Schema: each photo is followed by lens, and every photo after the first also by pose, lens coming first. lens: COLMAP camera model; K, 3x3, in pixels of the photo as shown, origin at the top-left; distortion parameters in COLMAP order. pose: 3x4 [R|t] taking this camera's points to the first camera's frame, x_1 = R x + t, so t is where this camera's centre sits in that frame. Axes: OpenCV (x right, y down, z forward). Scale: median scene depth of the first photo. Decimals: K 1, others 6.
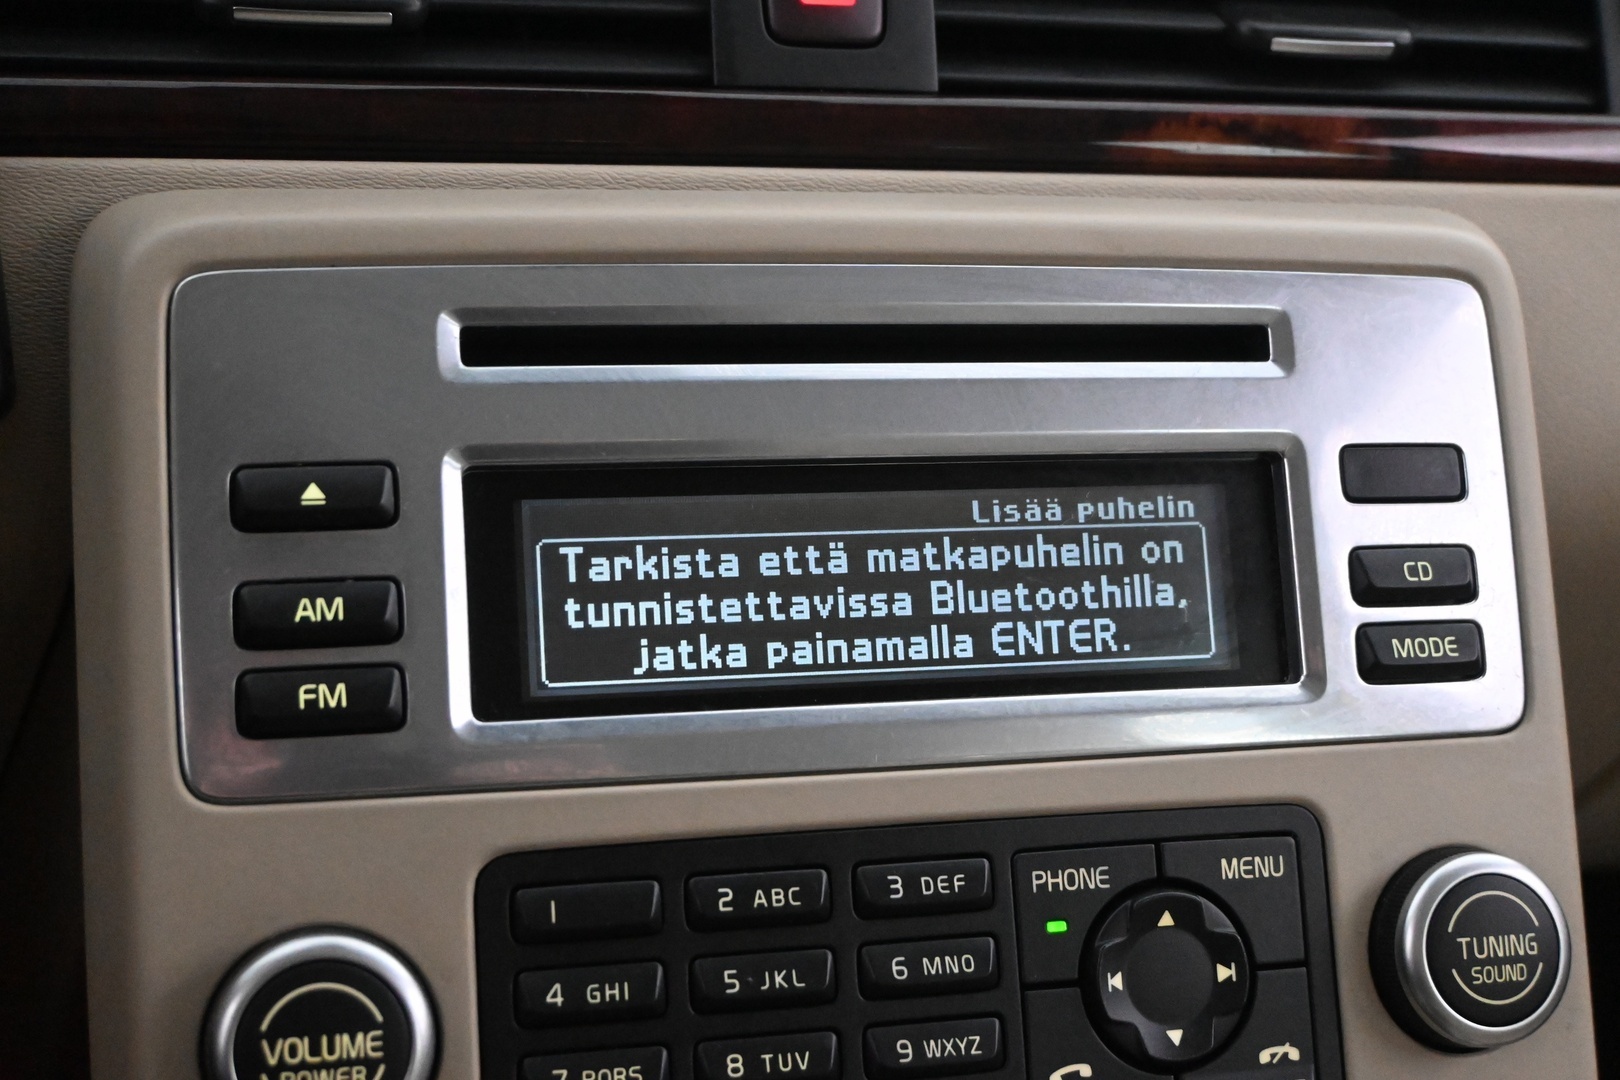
lens RADIAL K [[2124.7, 0, 811.9], [0, 2124.7, 551.4], [0, 0, 1]] dist [0.000936, 0.000000]
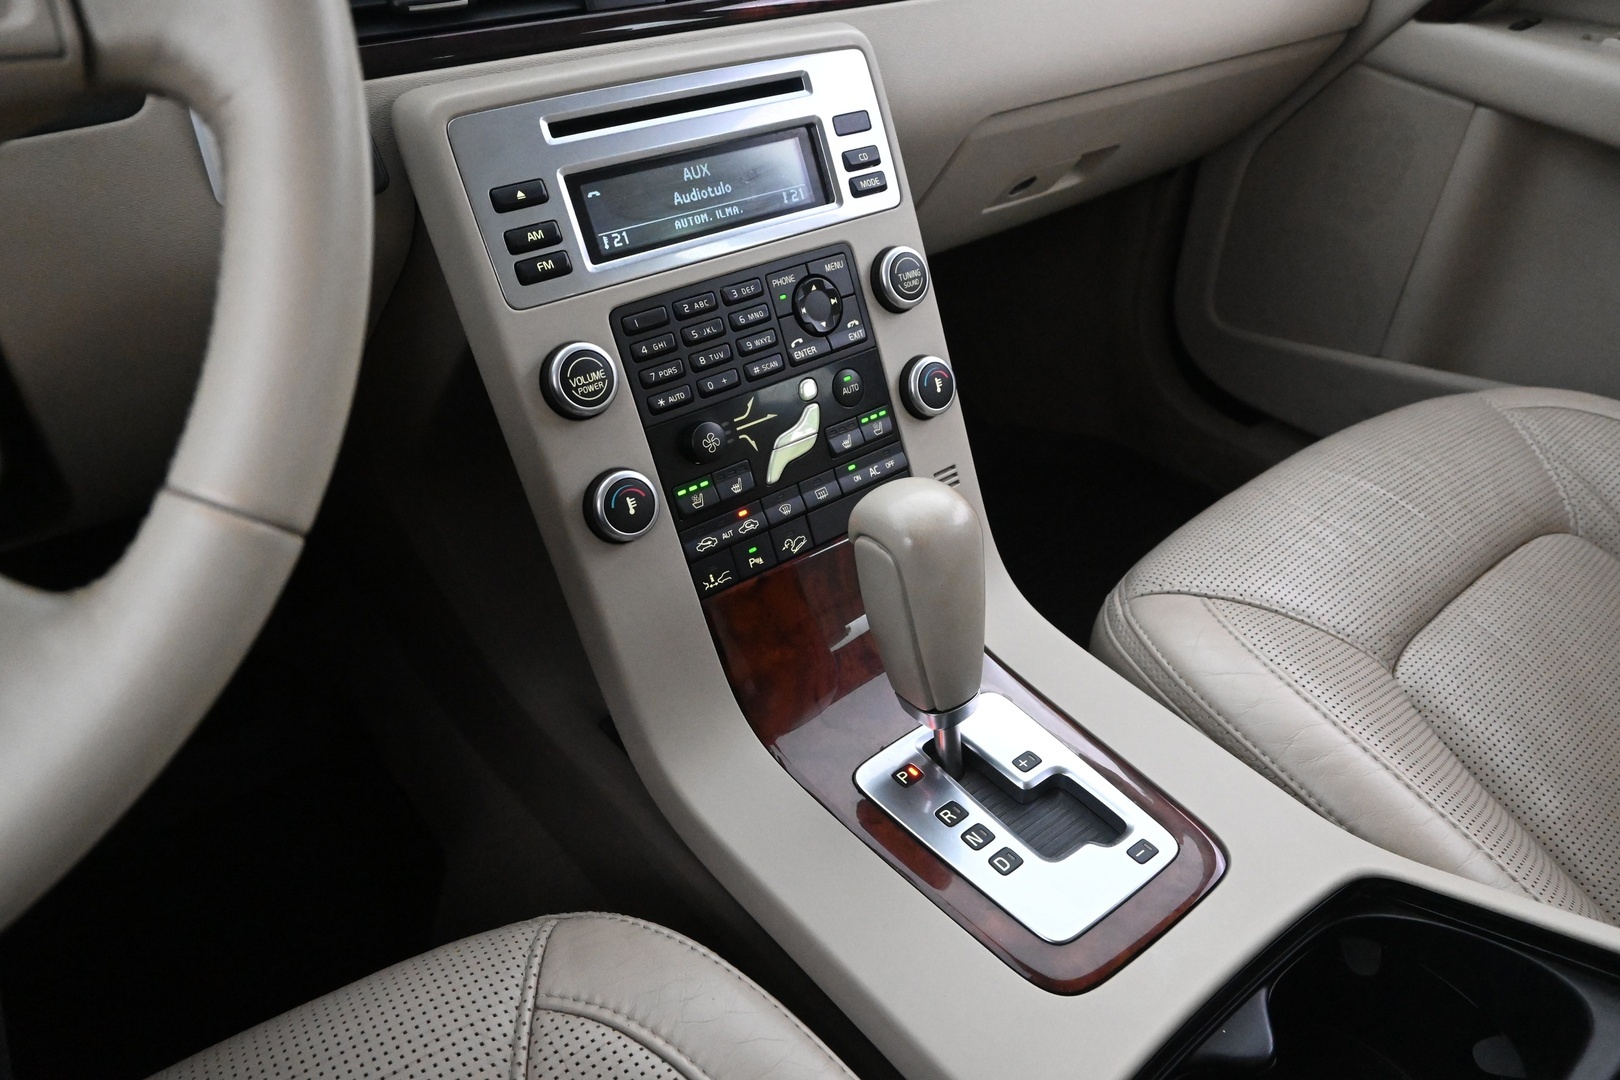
lens RADIAL K [[1111.4, 0, 809.9], [0, 1111.4, 539.0], [0, 0, 1]] dist [-0.011279, 0.017021]
pose [[0.914582, -0.276212, 0.295375, -0.413784], [0.174834, 0.928681, 0.327086, -0.016305], [-0.364655, -0.247505, 0.897646, -0.533018]]
